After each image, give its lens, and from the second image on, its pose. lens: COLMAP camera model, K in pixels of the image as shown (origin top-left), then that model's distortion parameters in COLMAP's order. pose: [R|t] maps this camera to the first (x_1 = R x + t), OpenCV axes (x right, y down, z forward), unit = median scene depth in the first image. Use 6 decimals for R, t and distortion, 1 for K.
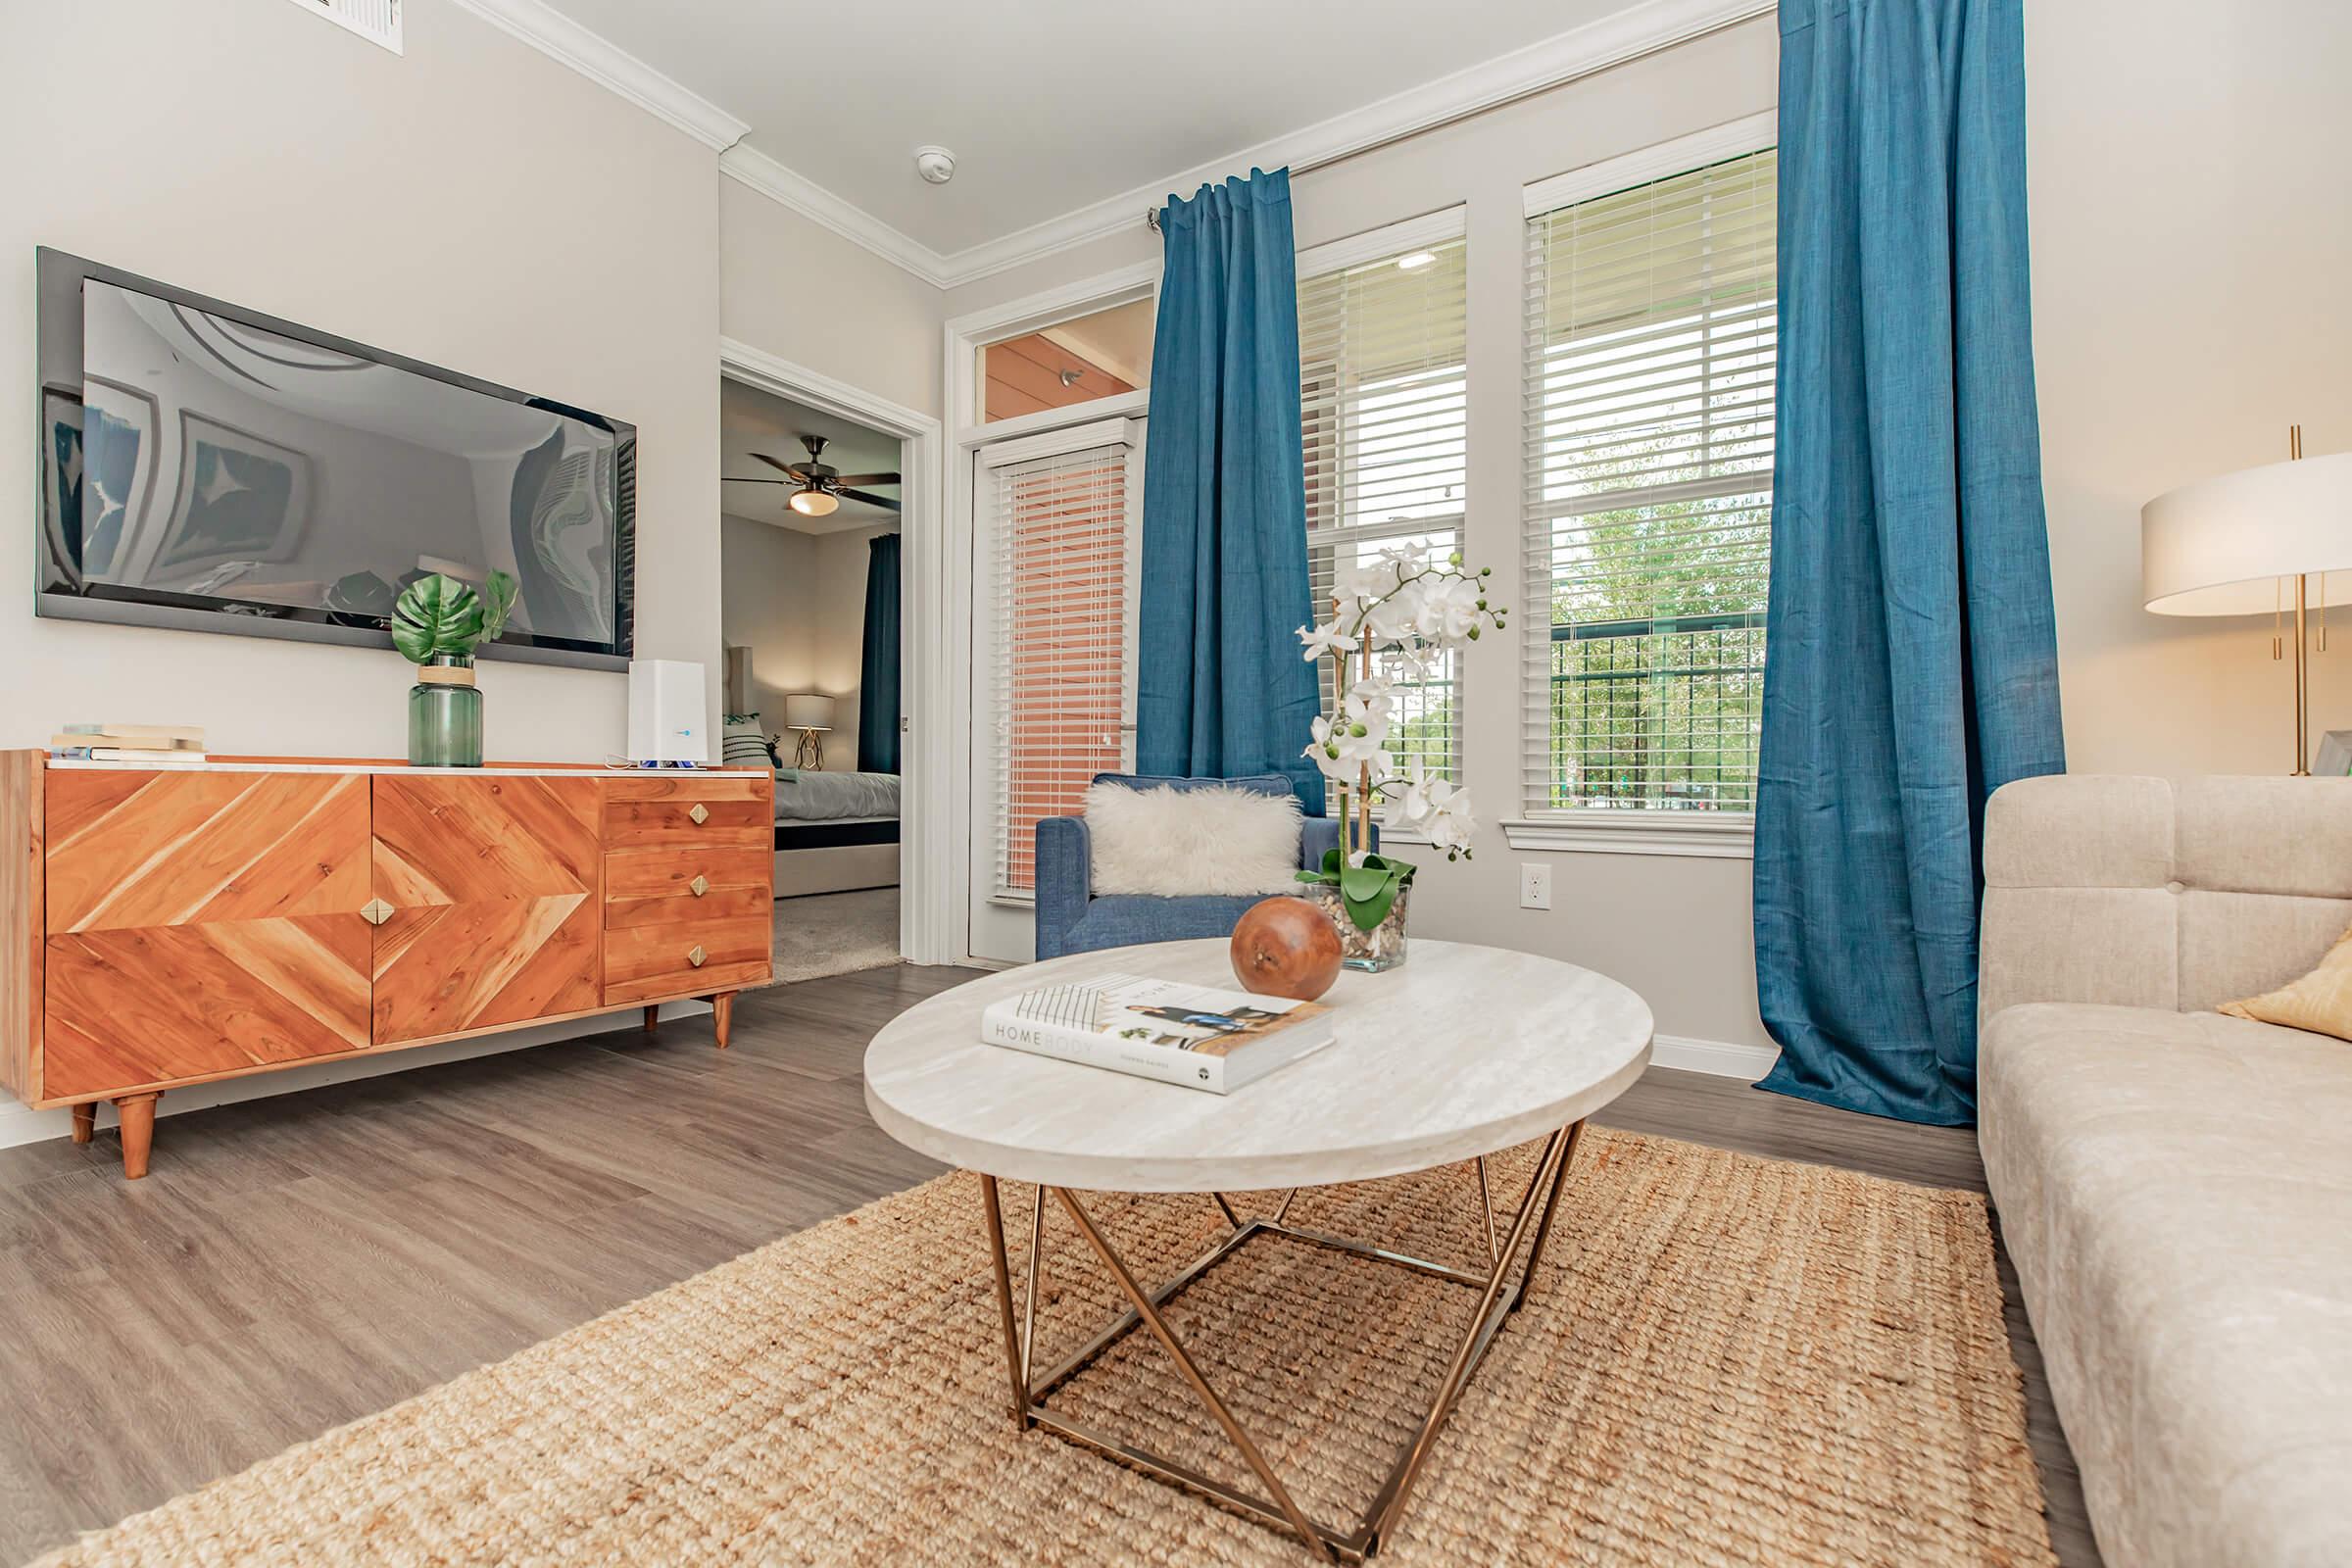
lens RADIAL K [[1058.0, 0, 1144.7], [0, 1058.0, 782.9], [0, 0, 1]] dist [0.009619, -0.000019]
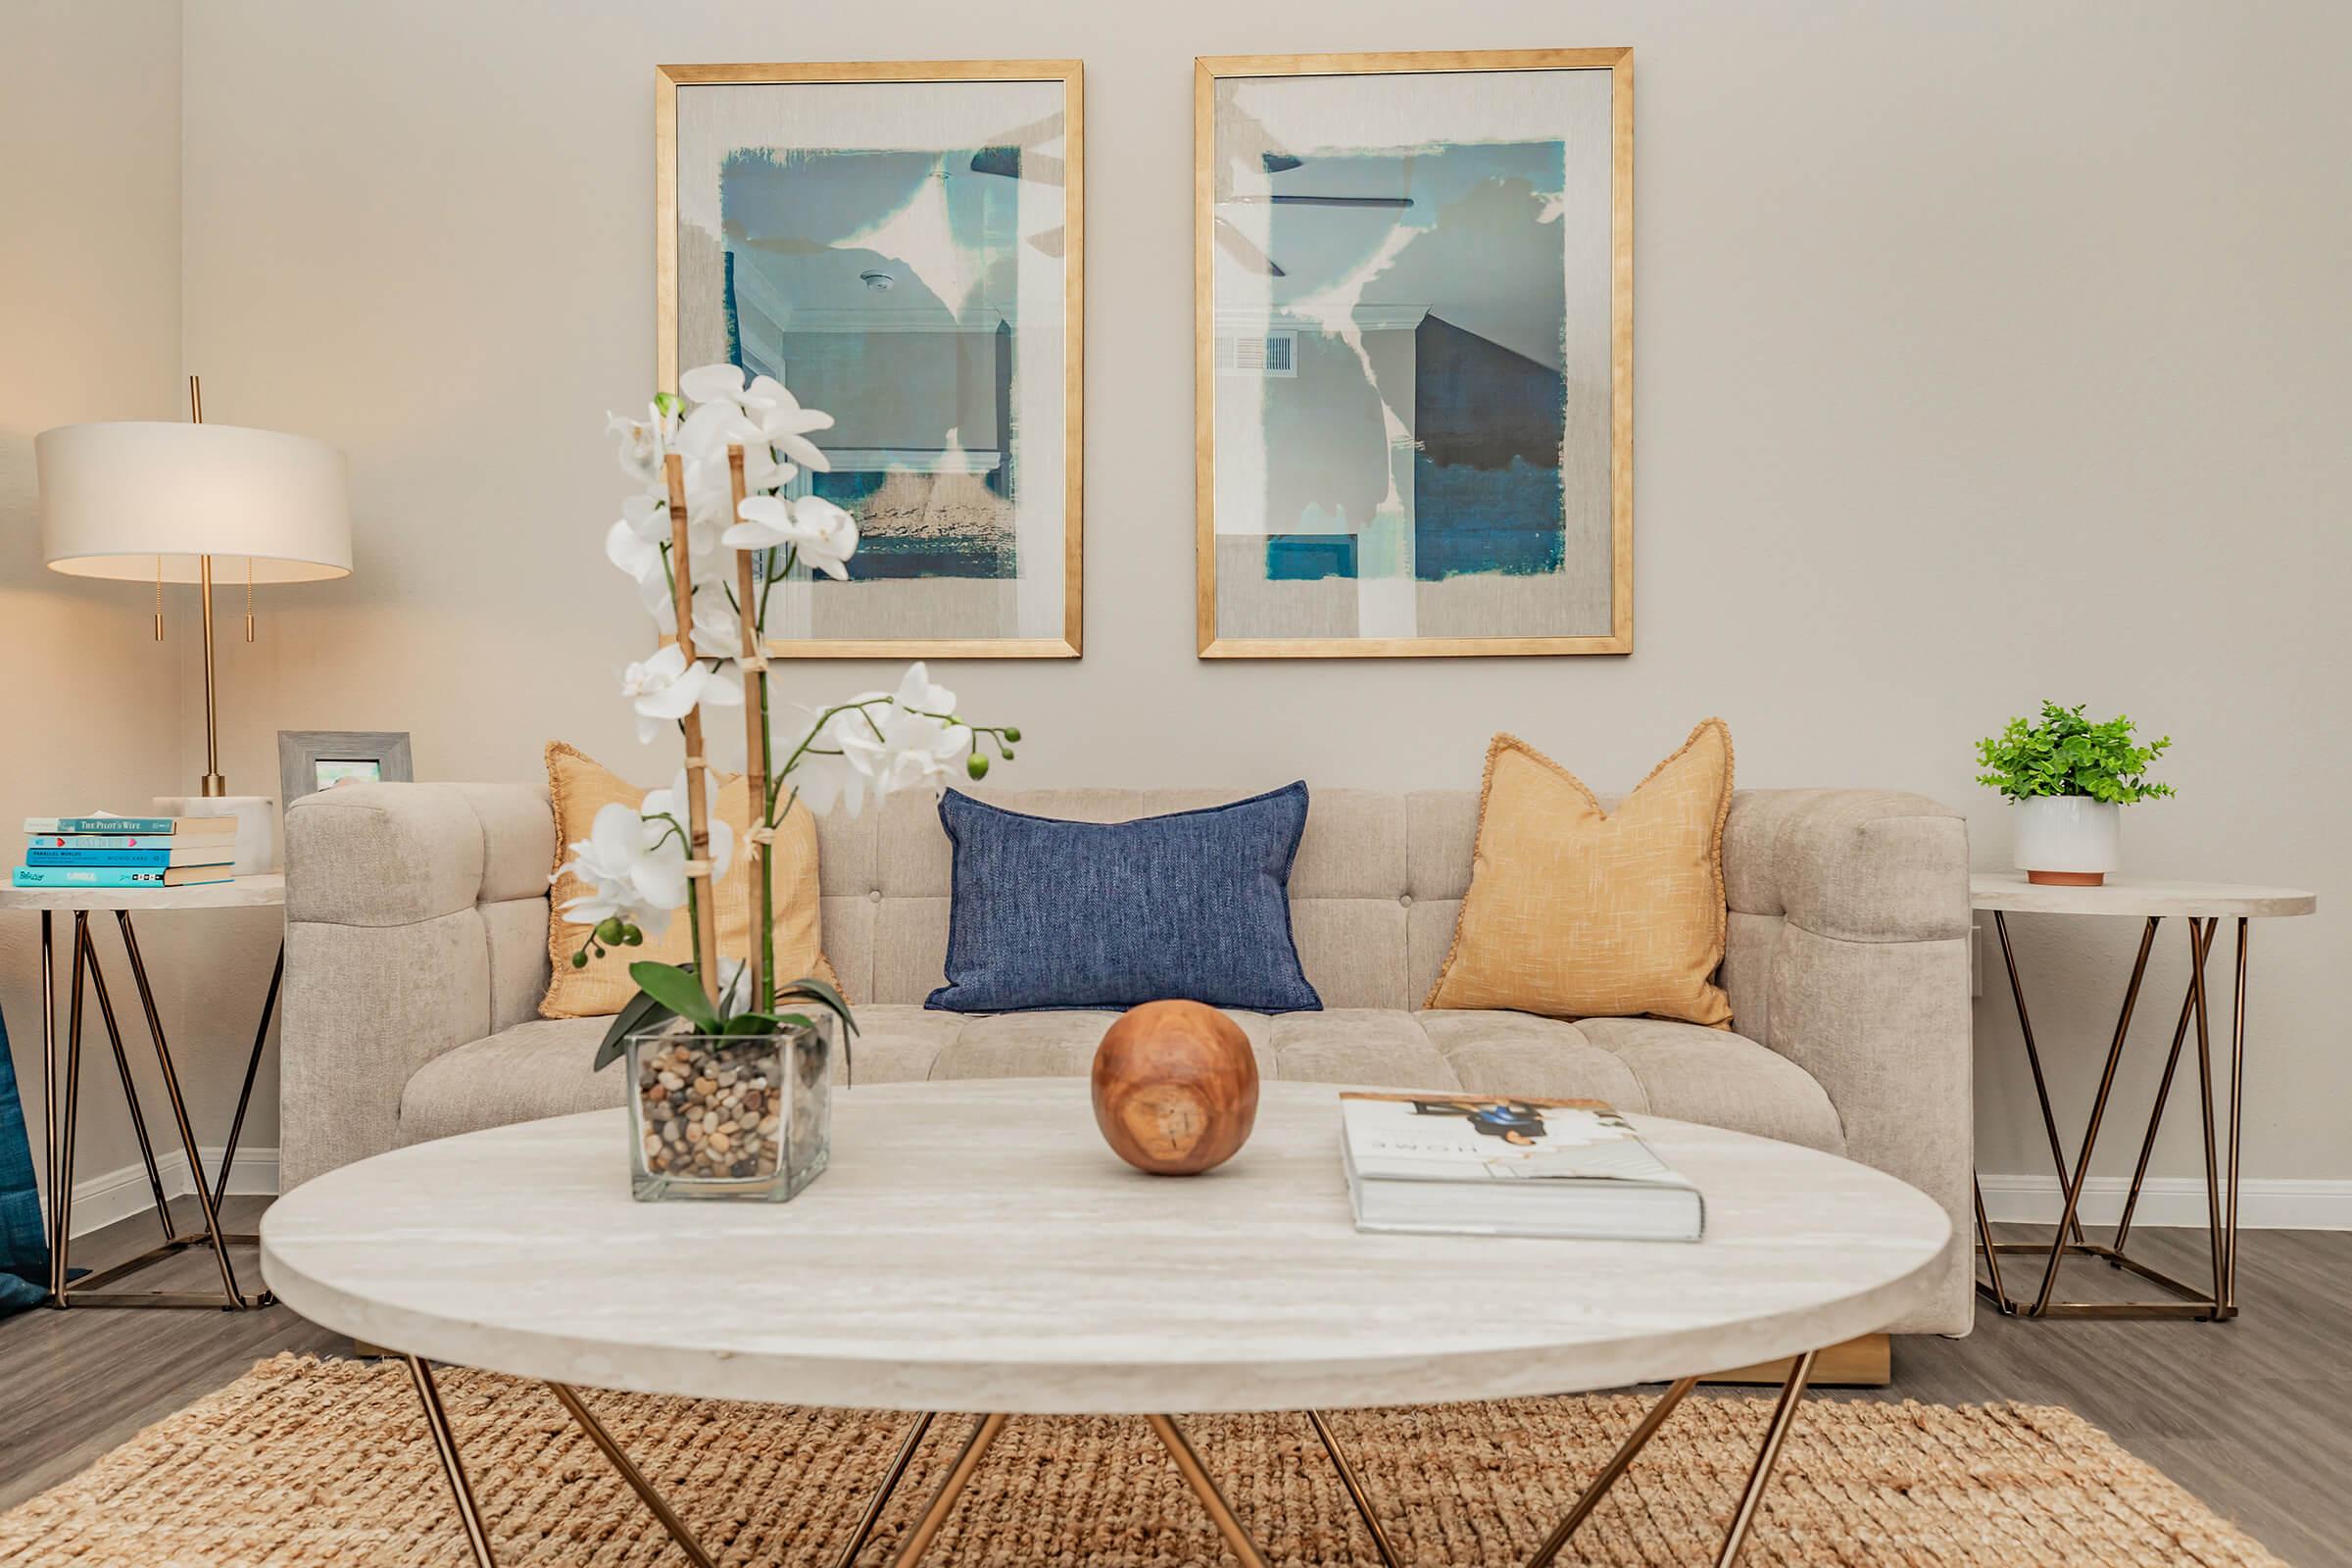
lens RADIAL K [[1588.4, 0, 1176.0], [0, 1588.4, 784.0], [0, 0, 1]] dist [0.014015, 0.000381]
pose [[-0.523326, -0.014474, 0.852010, -0.405026], [-0.002694, 0.999879, 0.015331, -0.022826], [-0.852128, 0.005728, -0.523302, 0.879082]]
